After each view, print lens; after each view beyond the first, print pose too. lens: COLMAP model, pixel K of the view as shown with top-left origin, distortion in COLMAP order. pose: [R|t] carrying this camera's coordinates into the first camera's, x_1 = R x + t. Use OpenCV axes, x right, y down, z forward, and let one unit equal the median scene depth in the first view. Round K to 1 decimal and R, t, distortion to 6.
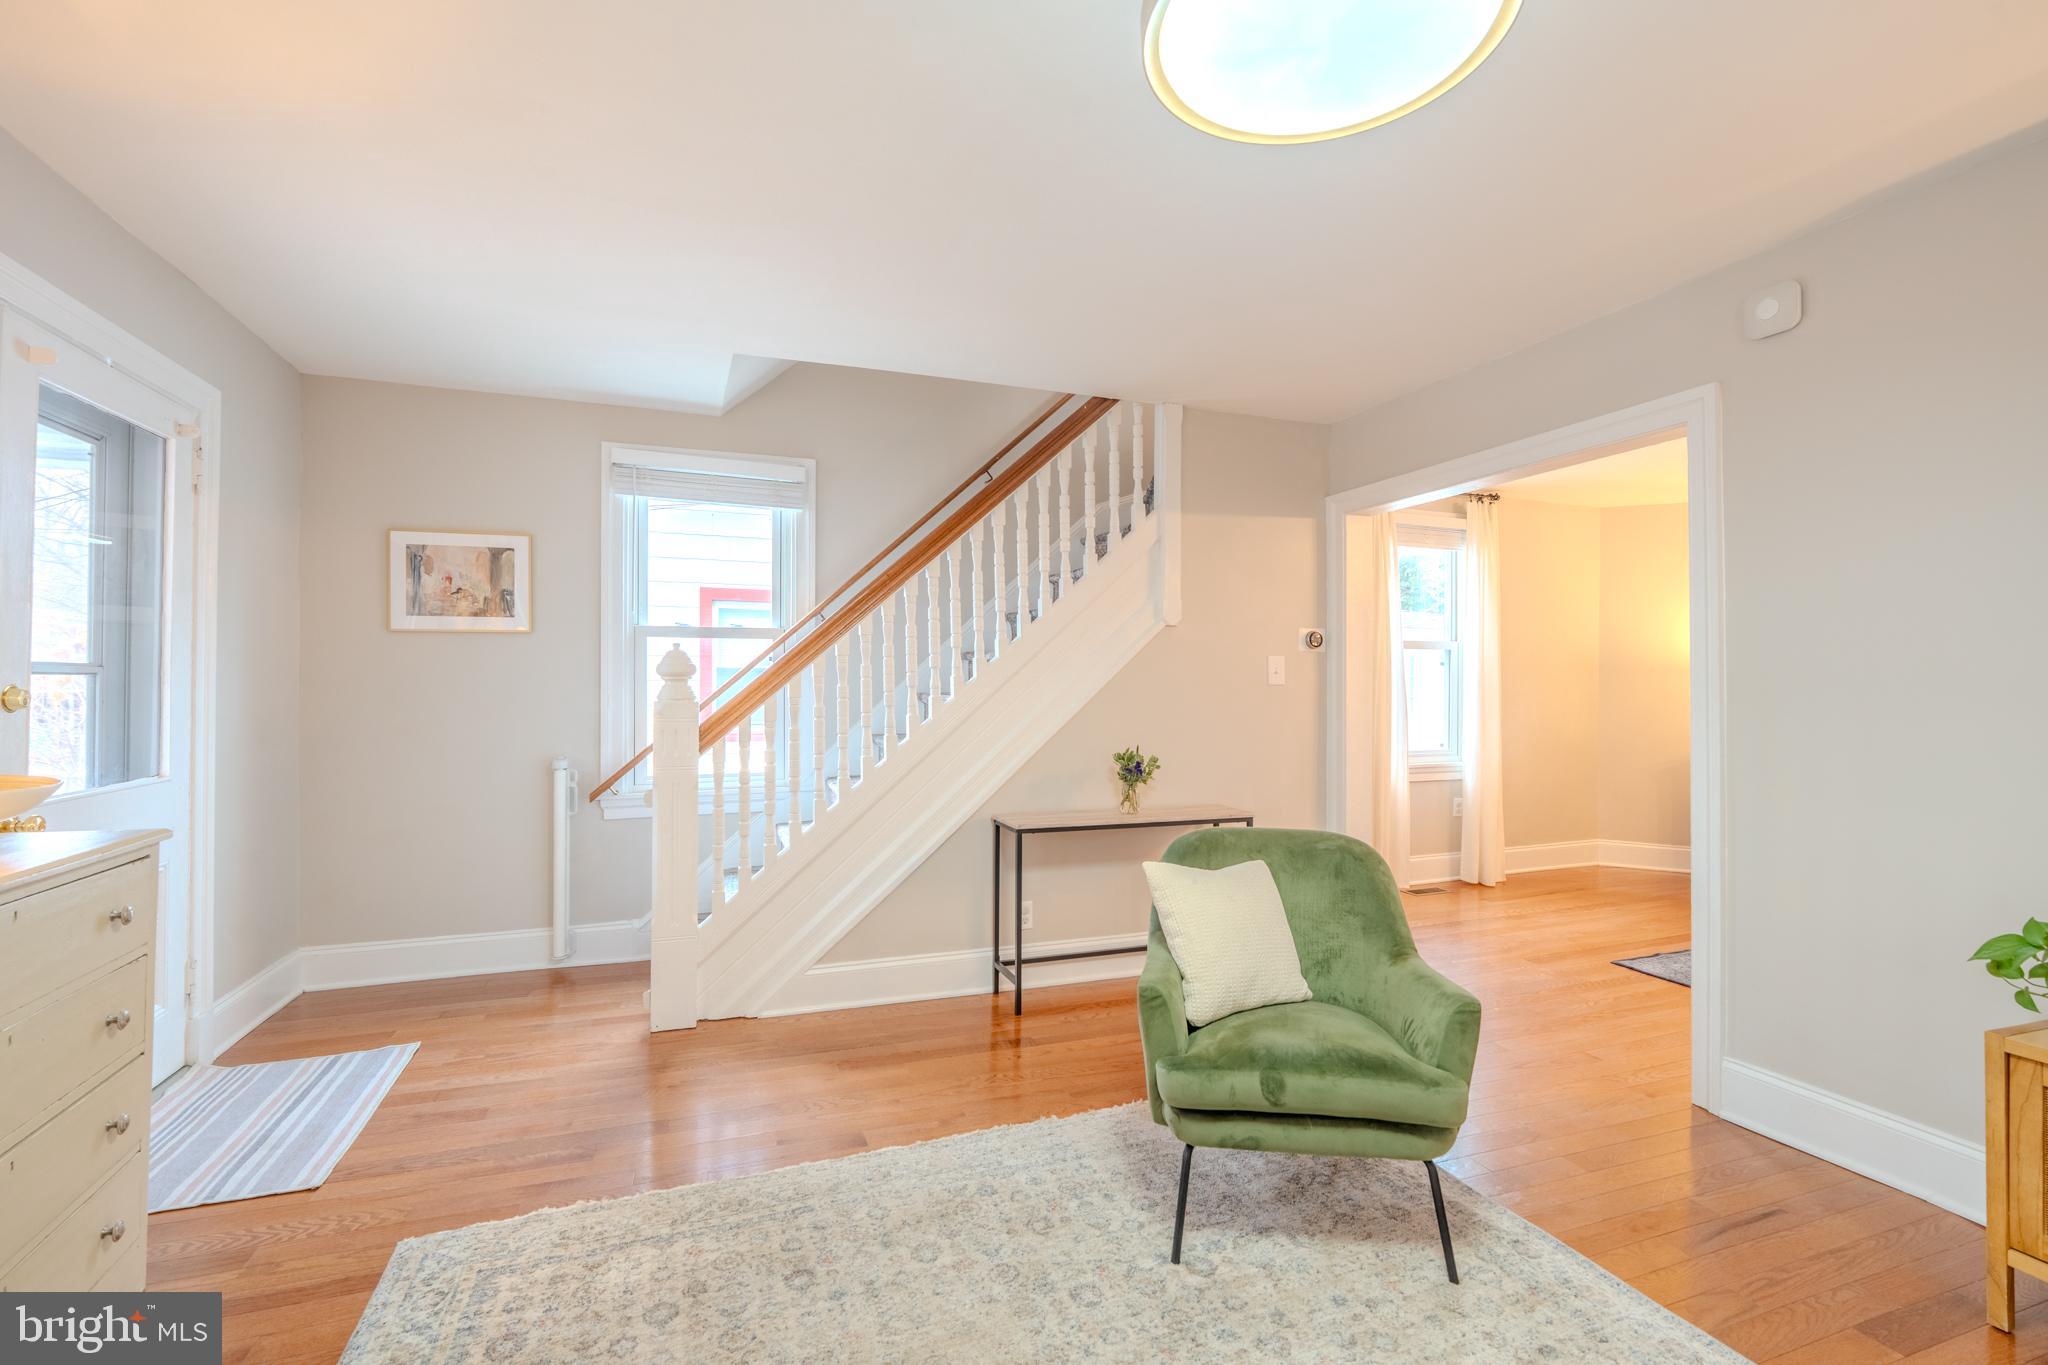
lens RADIAL K [[905.3, 0, 1020.5], [0, 905.3, 673.1], [0, 0, 1]] dist [0.002366, 0.000222]
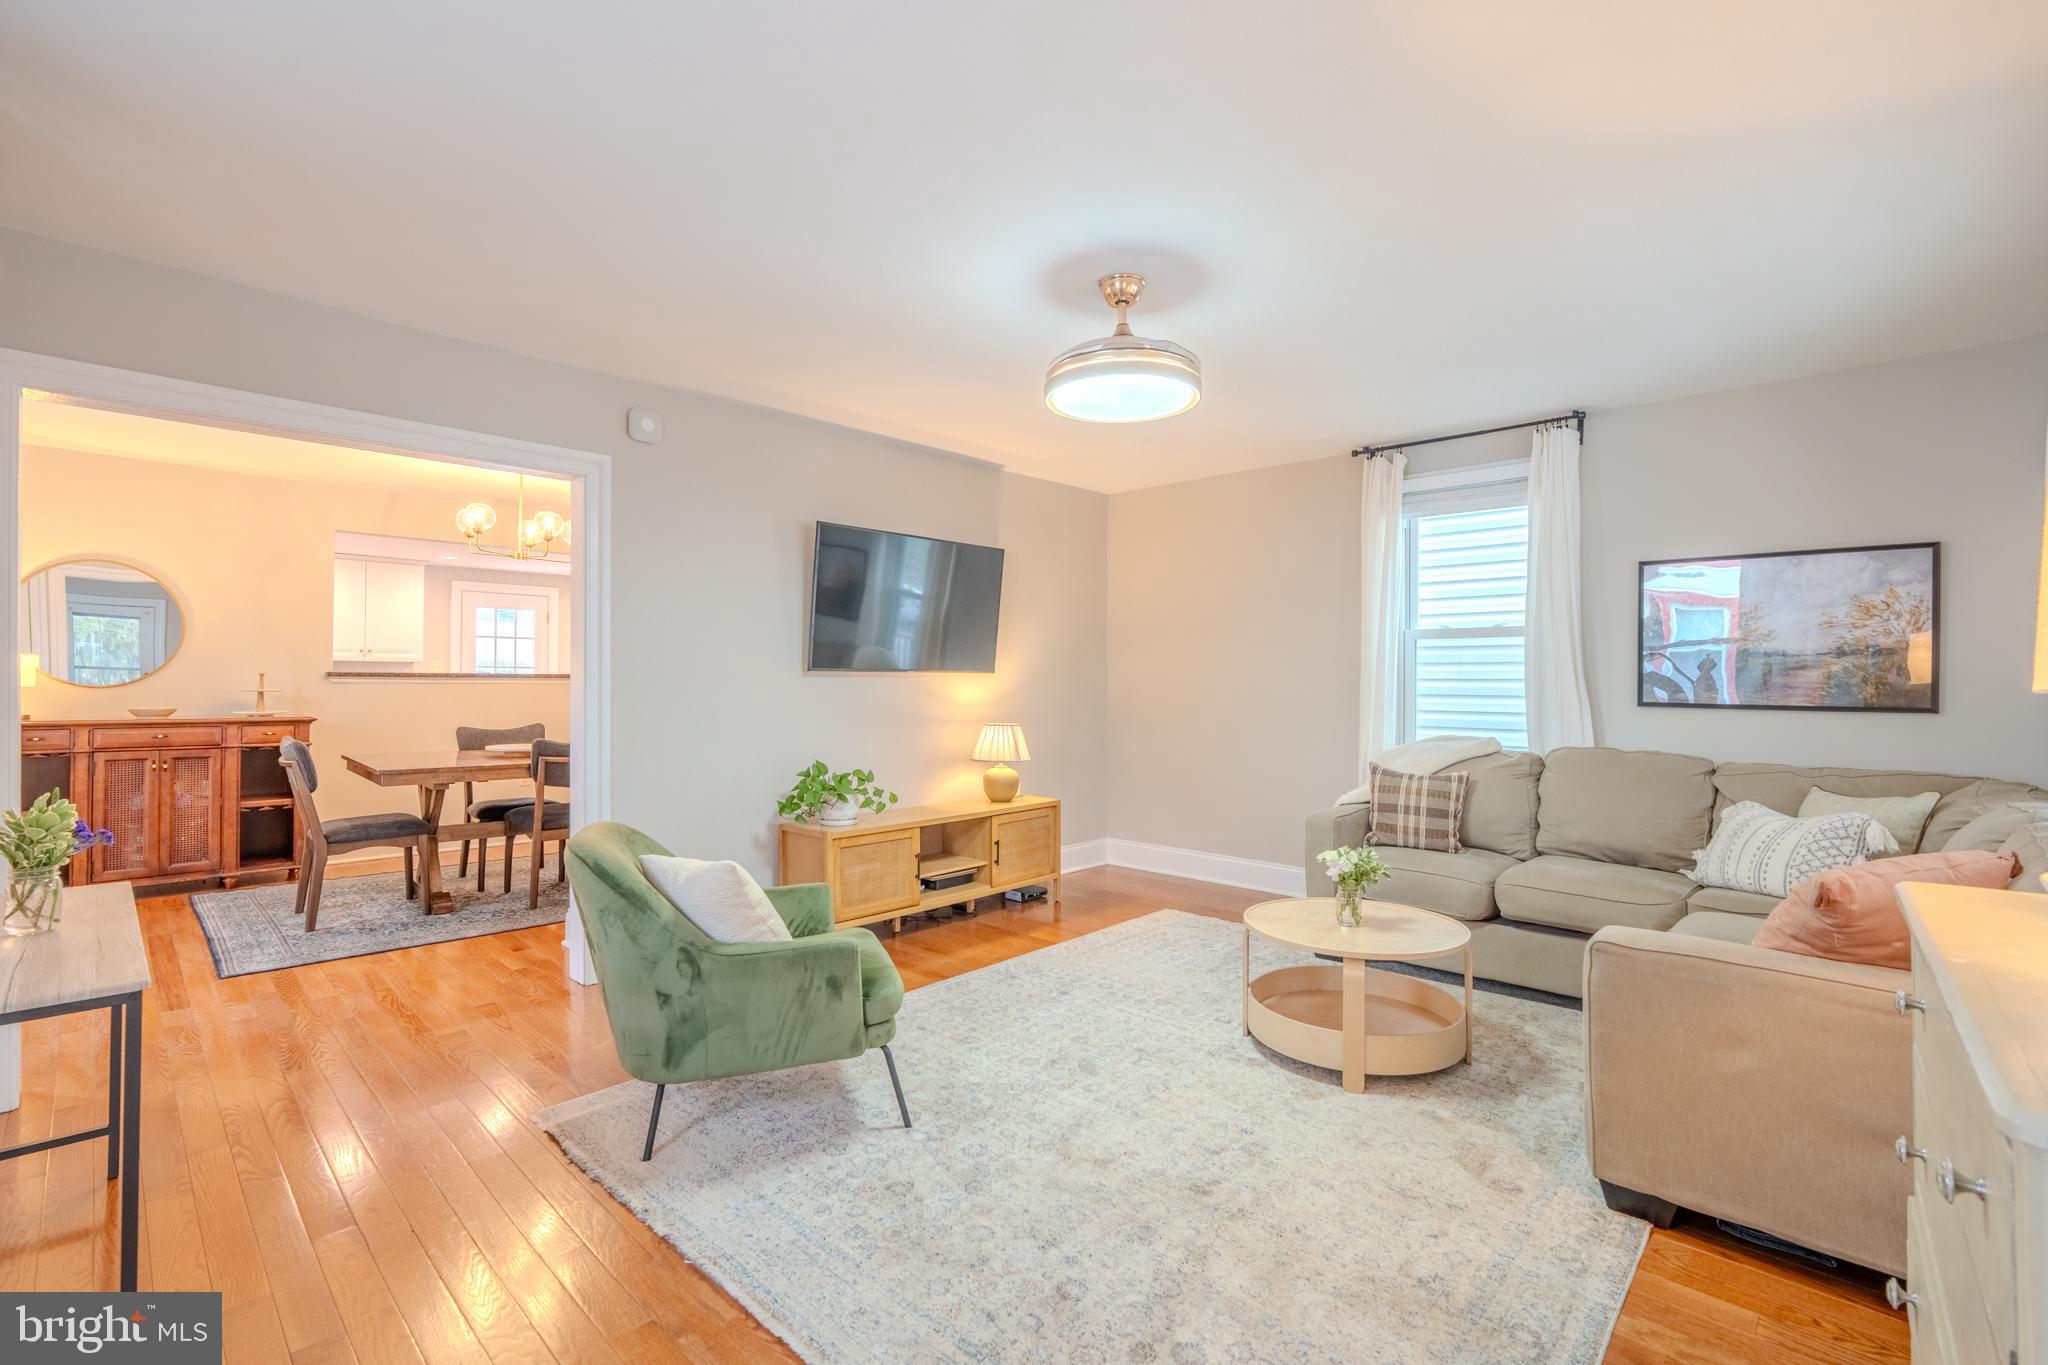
lens RADIAL K [[905.3, 0, 1020.5], [0, 905.3, 673.1], [0, 0, 1]] dist [0.002366, 0.000222]
pose [[-0.428547, -0.001233, 0.903519, -1.010266], [-0.019300, 0.999783, -0.007790, 0.015718], [-0.903313, -0.020776, -0.428478, 1.363973]]
